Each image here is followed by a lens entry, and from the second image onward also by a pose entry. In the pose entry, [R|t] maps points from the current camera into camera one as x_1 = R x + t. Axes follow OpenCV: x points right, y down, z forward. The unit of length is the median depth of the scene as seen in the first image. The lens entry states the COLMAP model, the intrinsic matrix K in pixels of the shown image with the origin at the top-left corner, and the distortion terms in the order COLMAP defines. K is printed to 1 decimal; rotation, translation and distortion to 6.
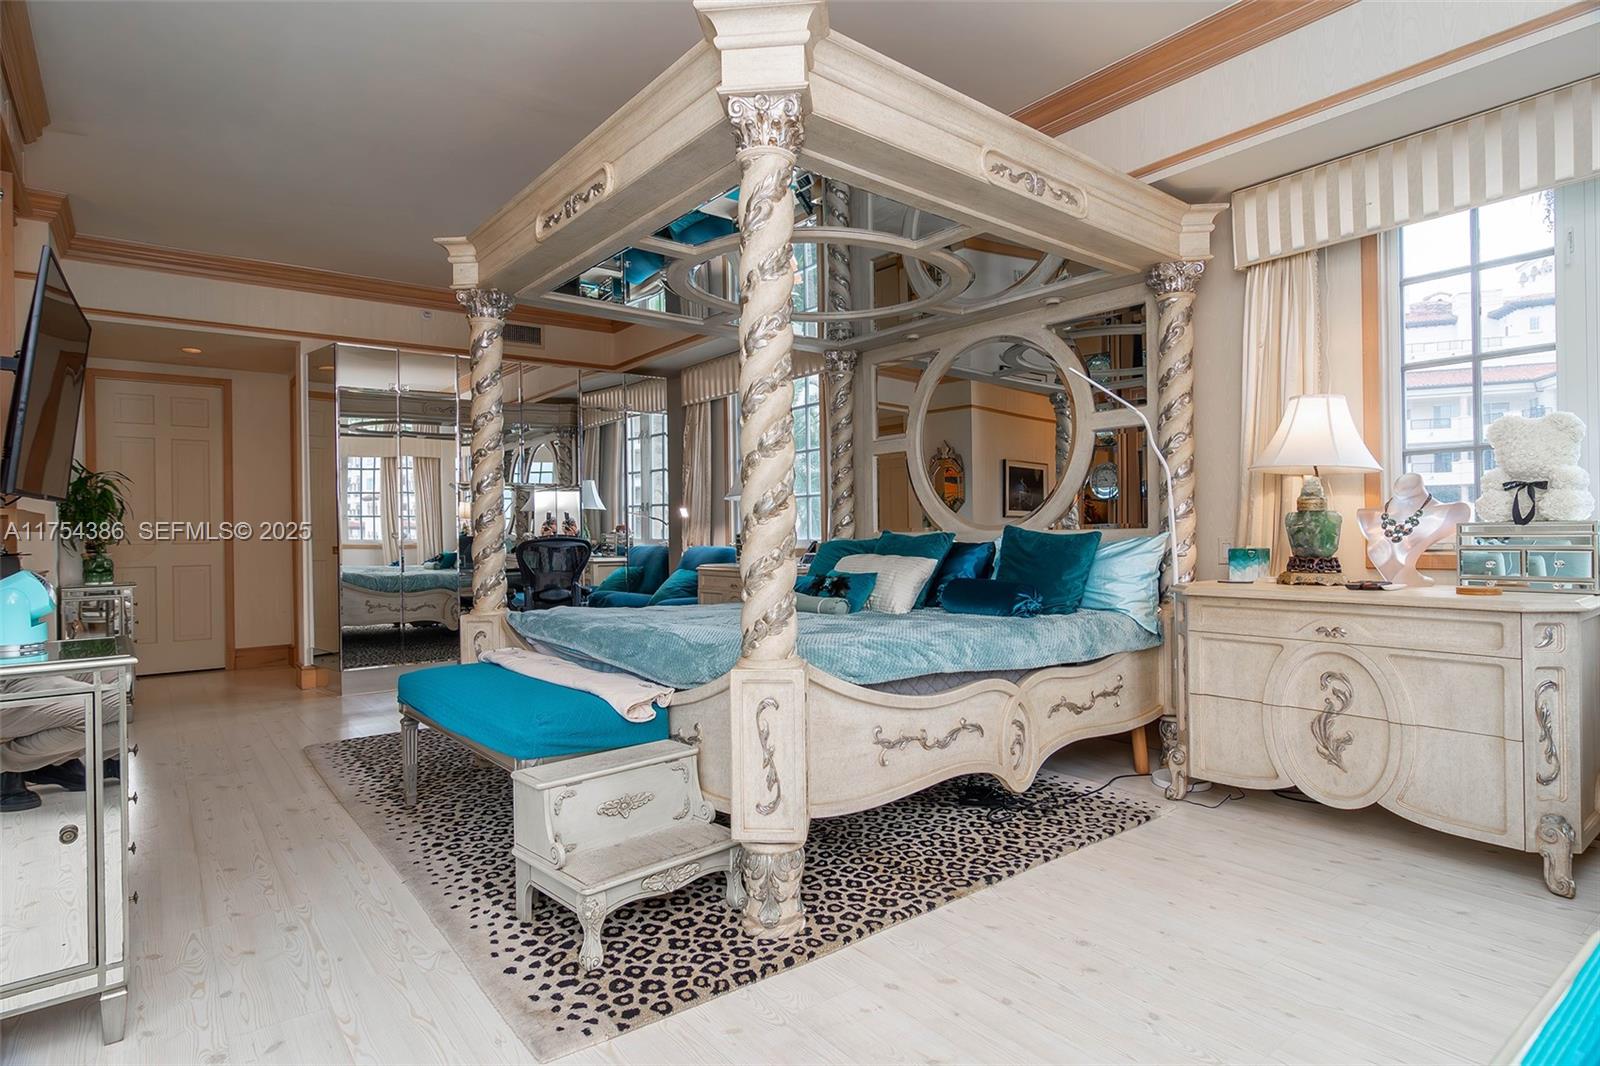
lens RADIAL K [[853.7, 0, 796.4], [0, 853.7, 523.7], [0, 0, 1]] dist [0.003331, -0.000500]
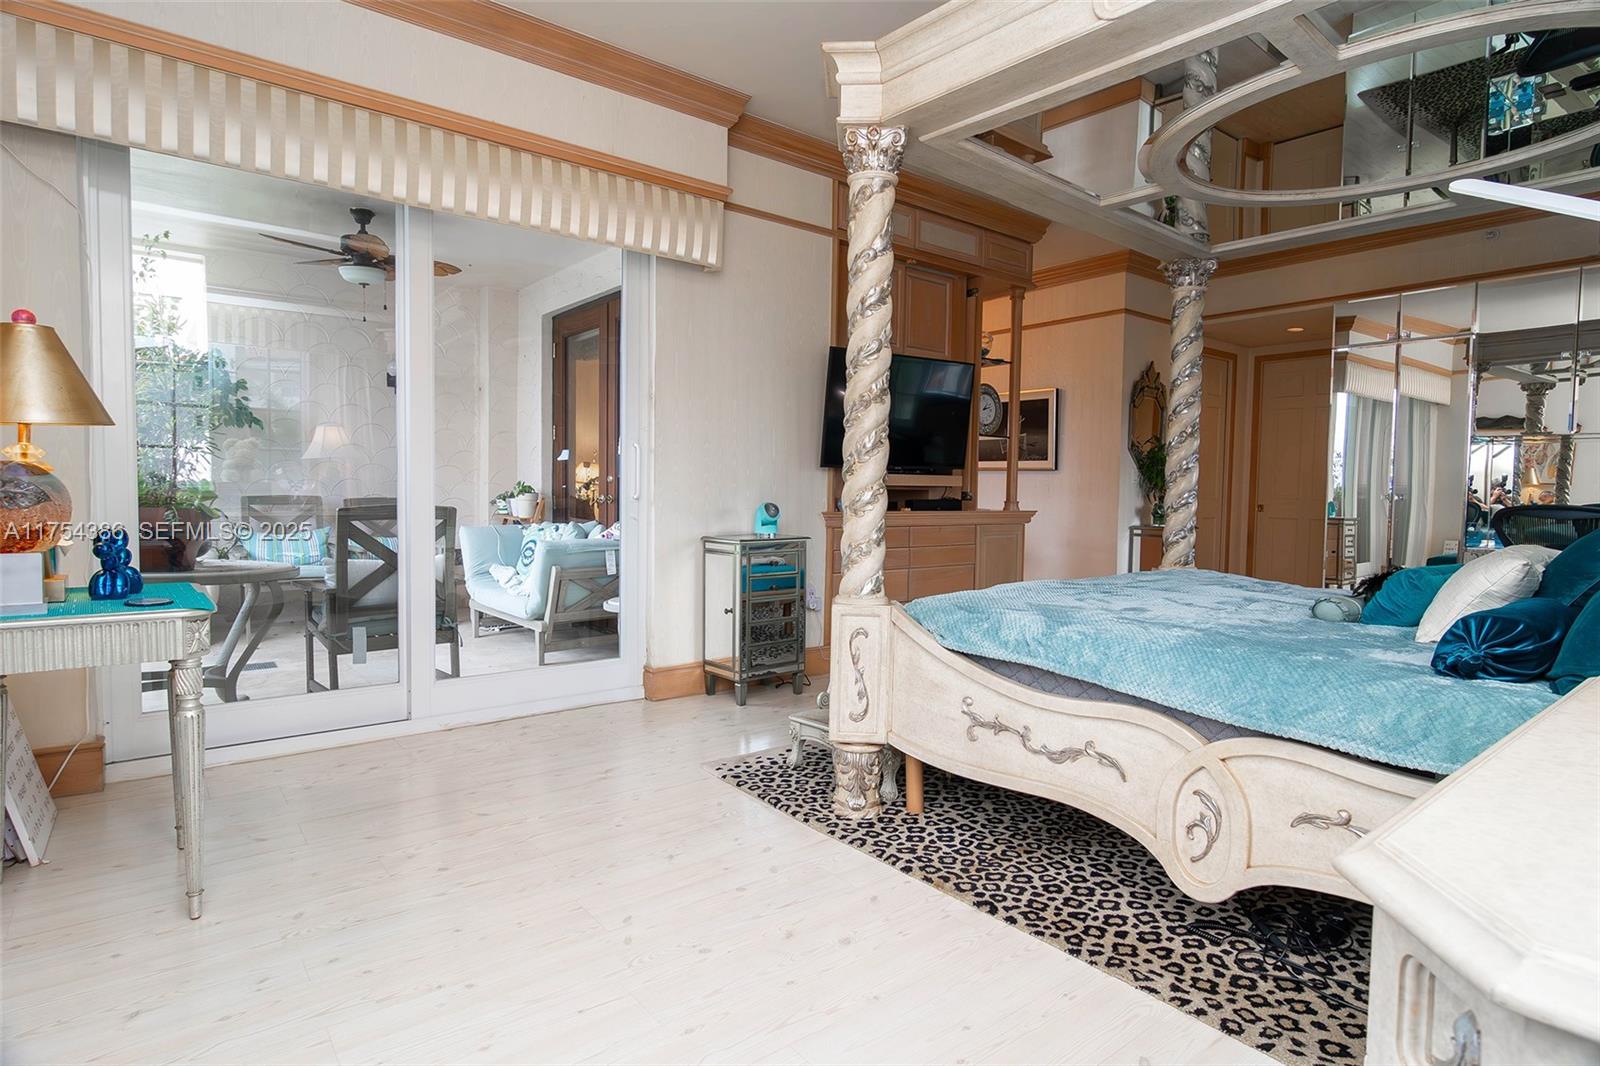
lens RADIAL K [[853.7, 0, 800.9], [0, 853.7, 521.8], [0, 0, 1]] dist [0.003331, -0.000500]
pose [[0.012009, 0.053999, -0.998469, 1.041669], [-0.004104, 0.998535, 0.053953, -0.015243], [0.999919, 0.003450, 0.012213, 0.785675]]
